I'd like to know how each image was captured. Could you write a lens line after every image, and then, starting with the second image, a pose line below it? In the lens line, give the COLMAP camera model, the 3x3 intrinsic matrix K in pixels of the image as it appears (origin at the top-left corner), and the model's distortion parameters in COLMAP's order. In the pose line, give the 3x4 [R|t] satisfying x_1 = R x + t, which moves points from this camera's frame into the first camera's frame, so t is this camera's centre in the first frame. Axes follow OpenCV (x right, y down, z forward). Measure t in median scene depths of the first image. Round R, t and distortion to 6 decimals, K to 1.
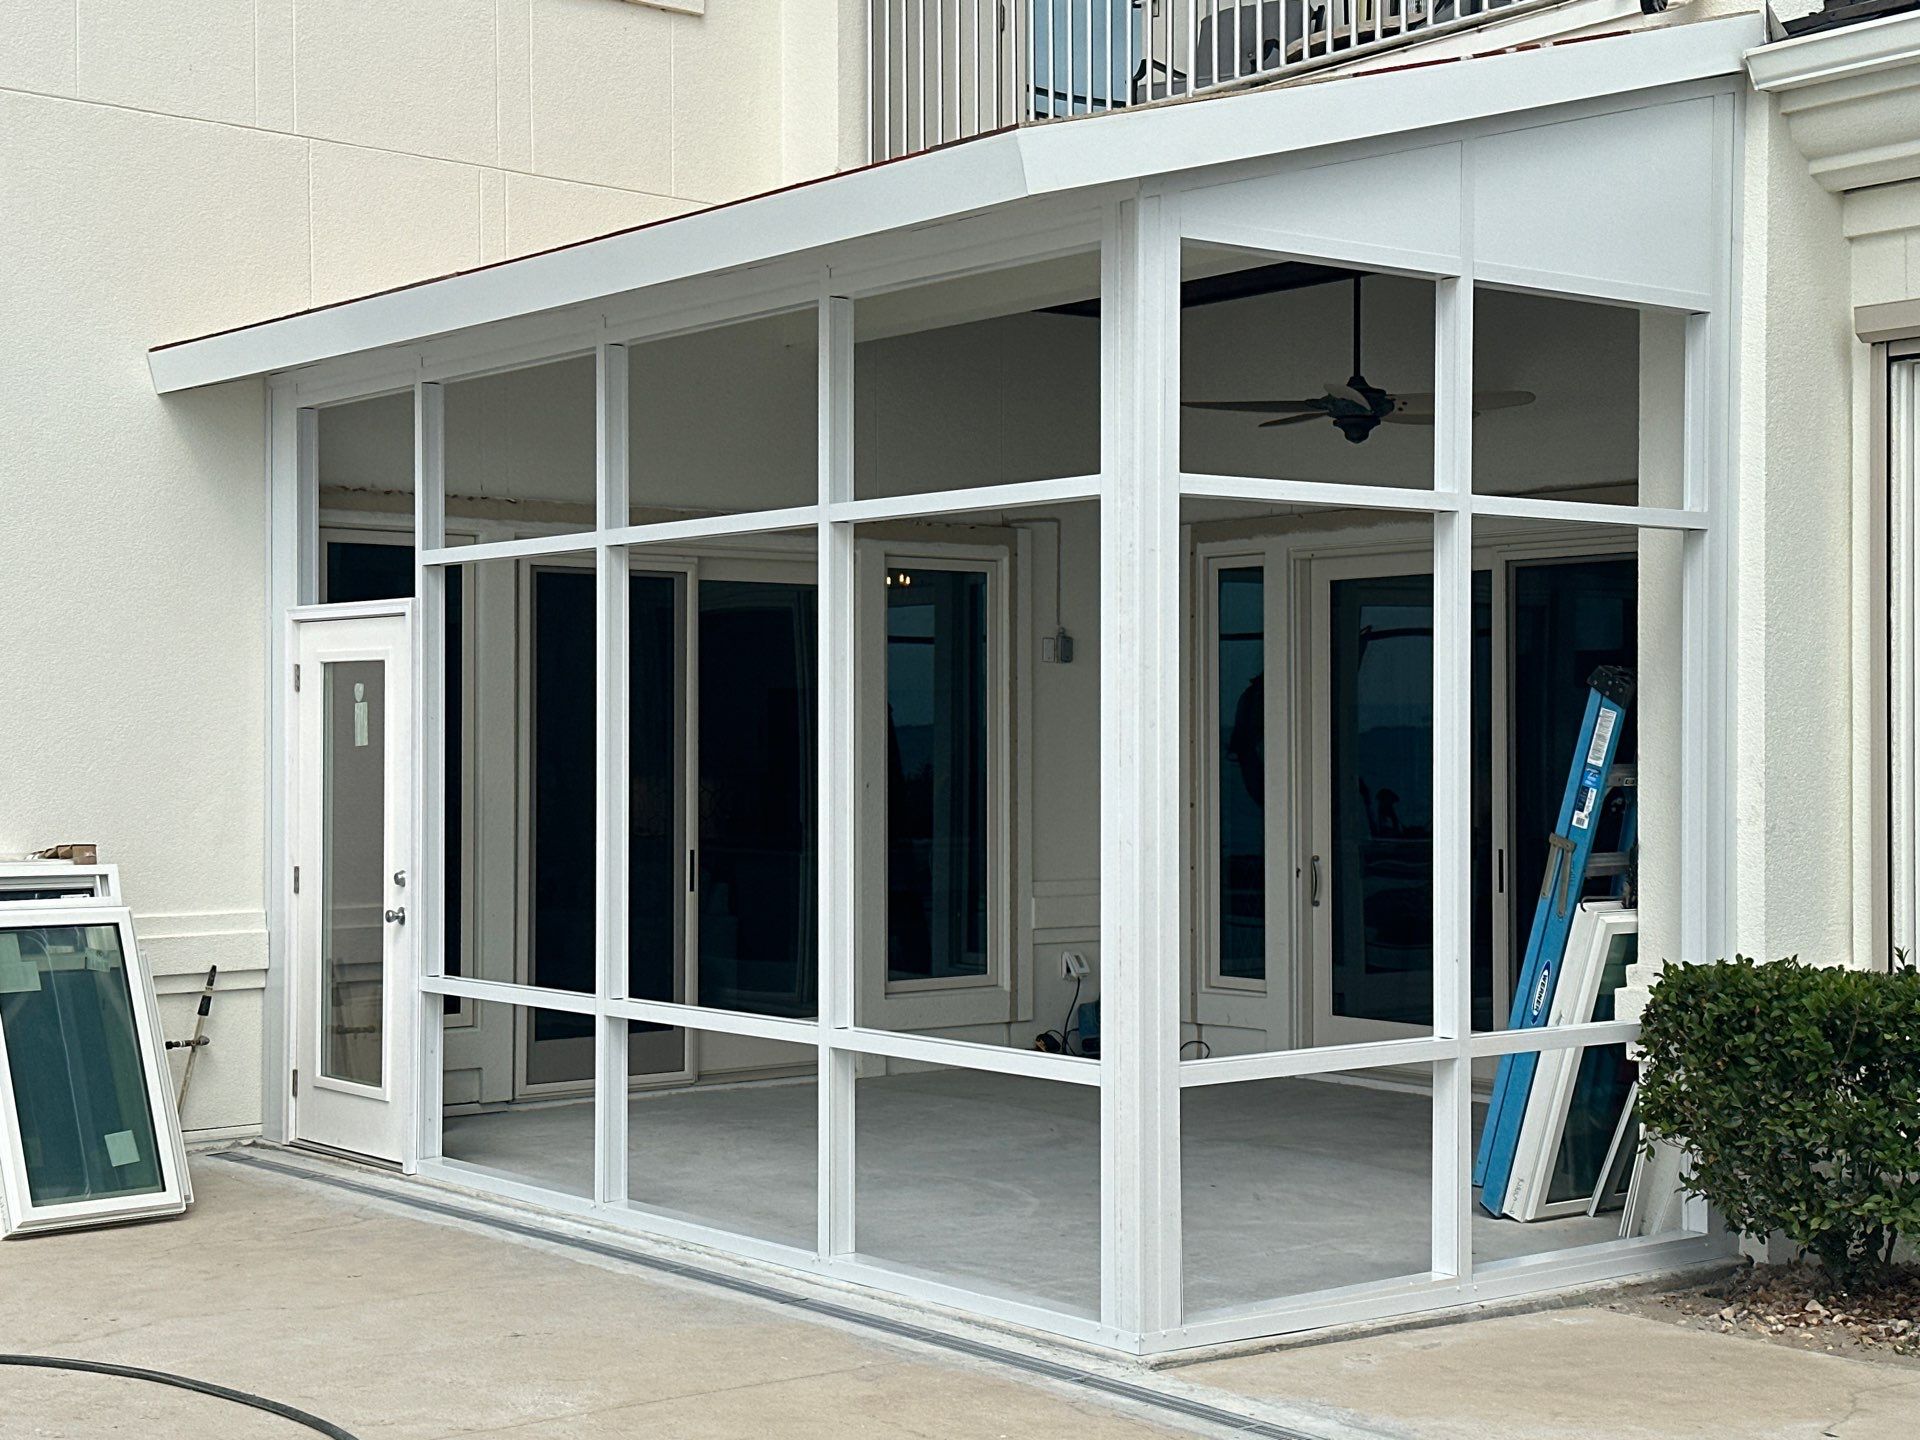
lens RADIAL K [[2717.2, 0, 950.3], [0, 2717.2, 716.6], [0, 0, 1]] dist [0.098227, 0.016418]
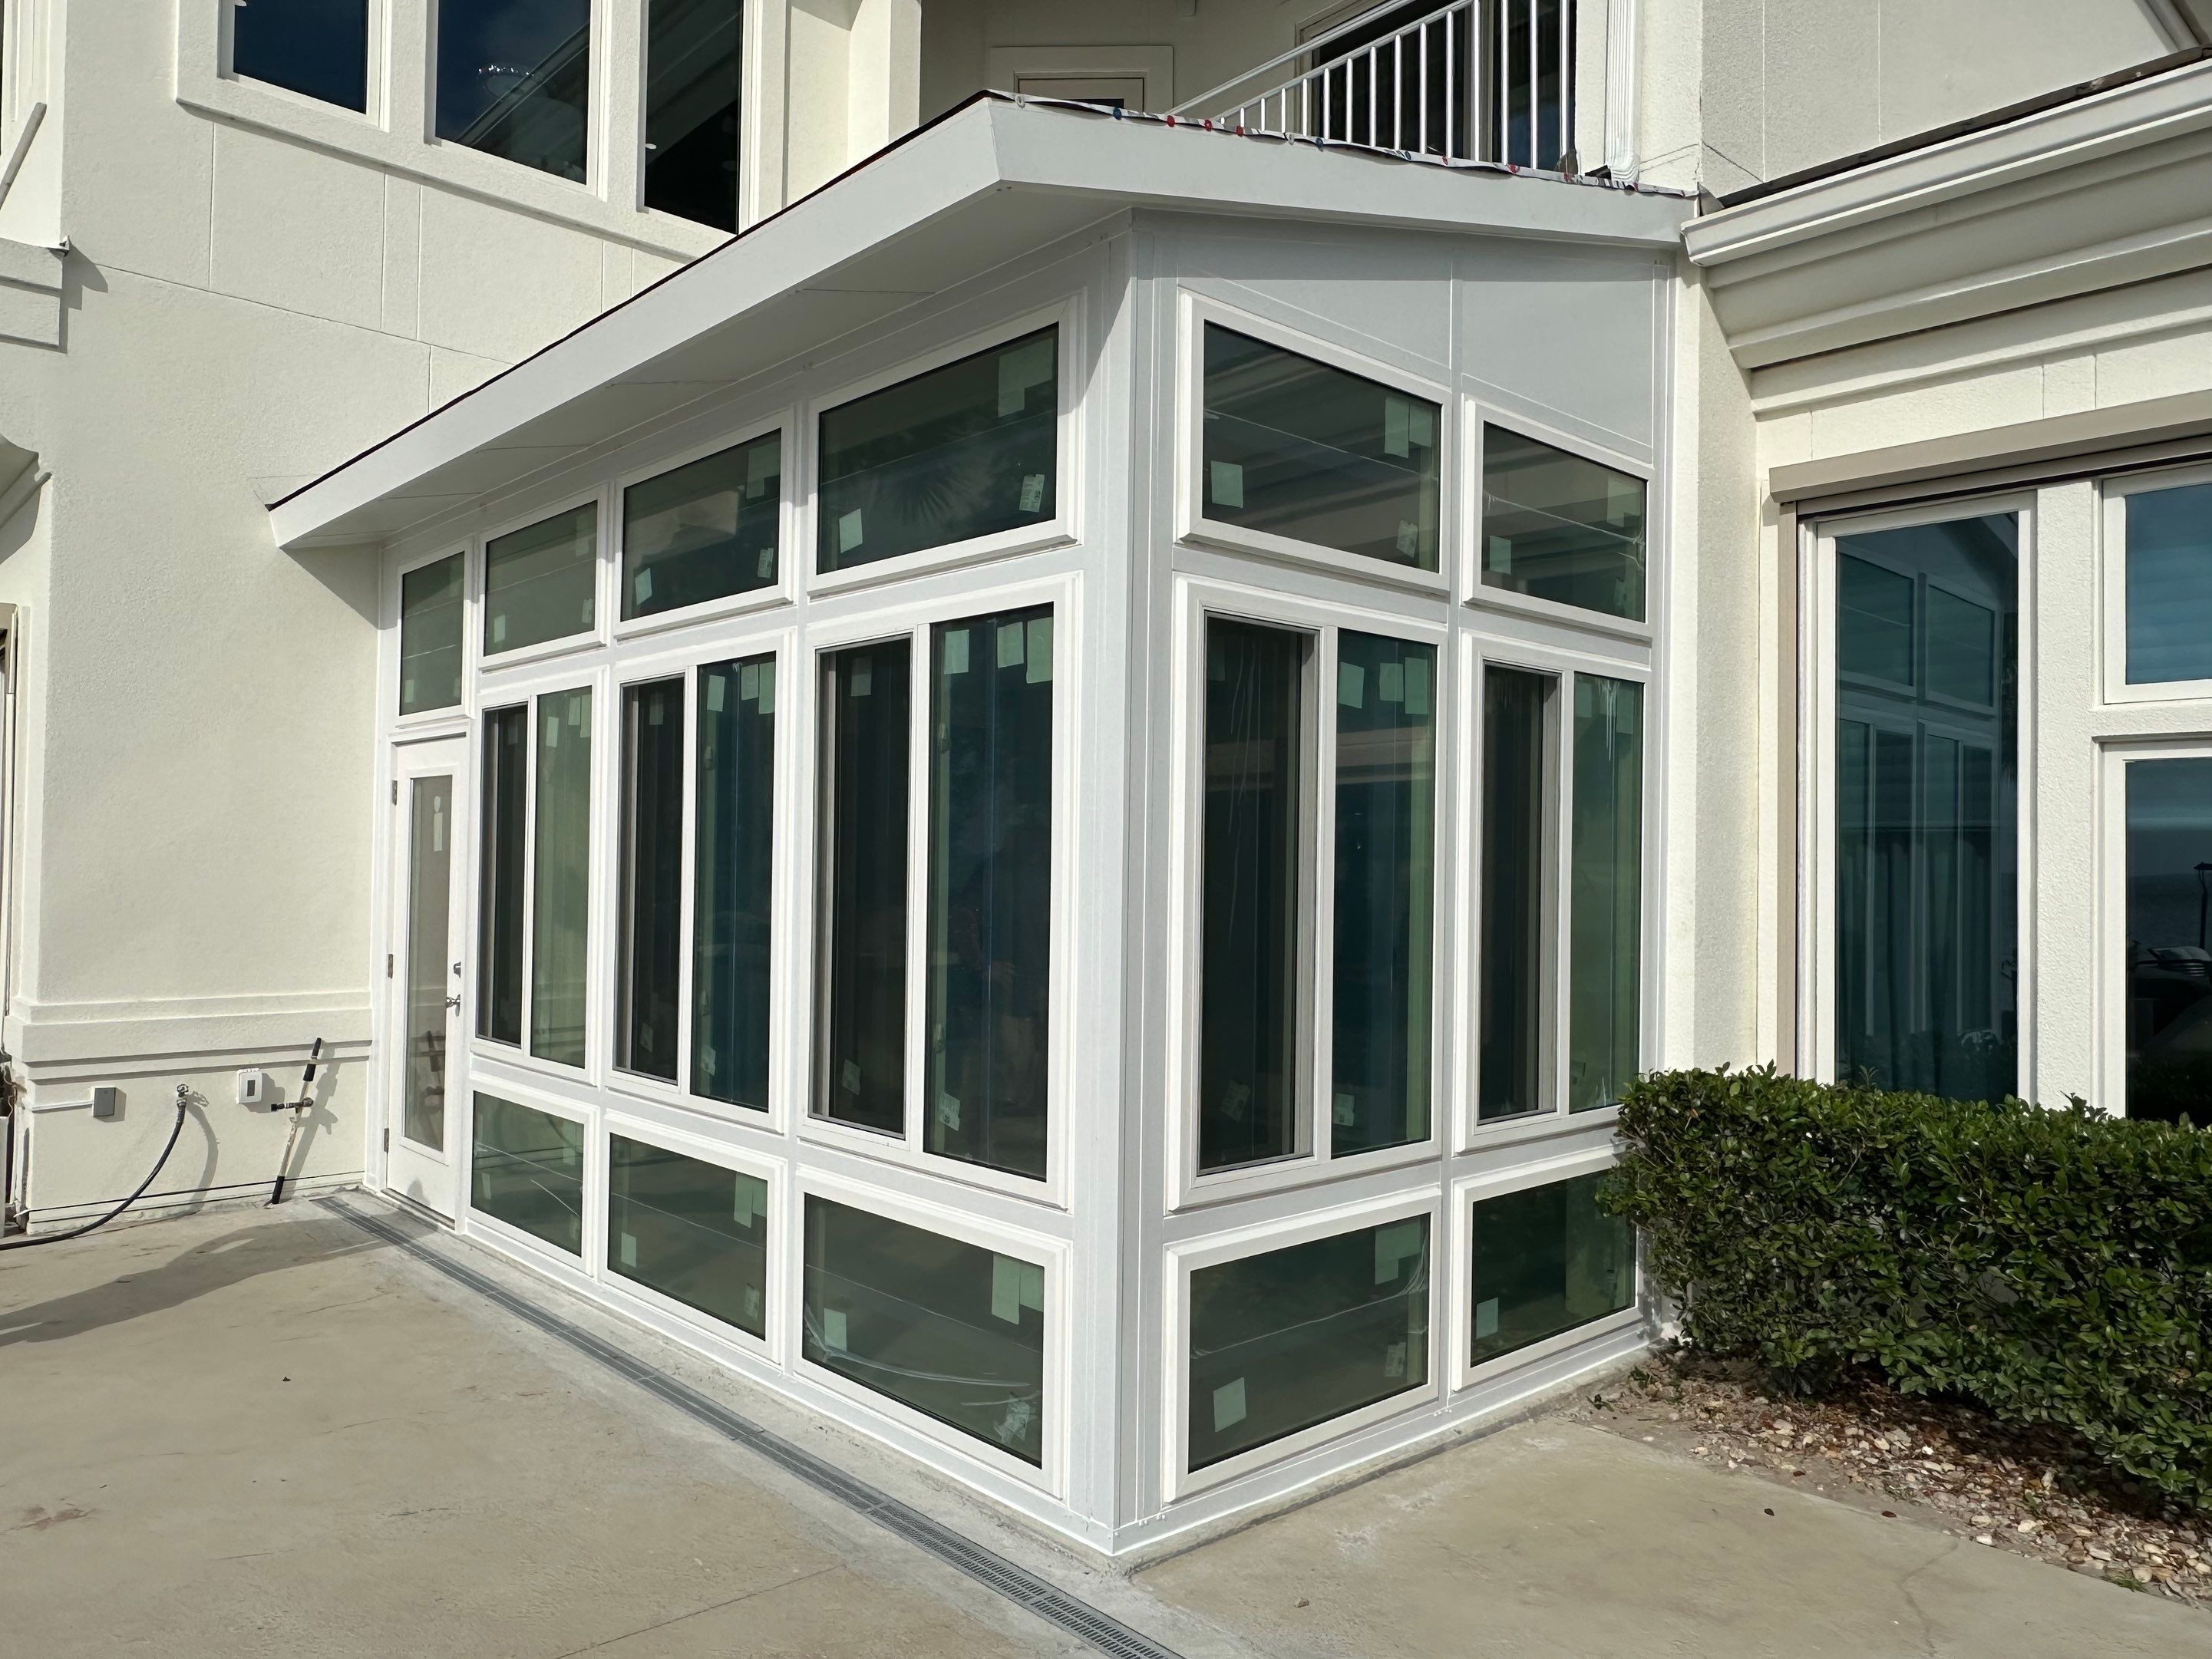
lens RADIAL K [[1471.4, 0, 1111.6], [0, 1471.4, 832.4], [0, 0, 1]] dist [-0.002542, 0.002240]
pose [[0.997095, 0.015650, 0.074539, 0.023280], [-0.014684, 0.999801, -0.013492, 0.007868], [-0.074735, 0.012358, 0.997127, 0.407917]]
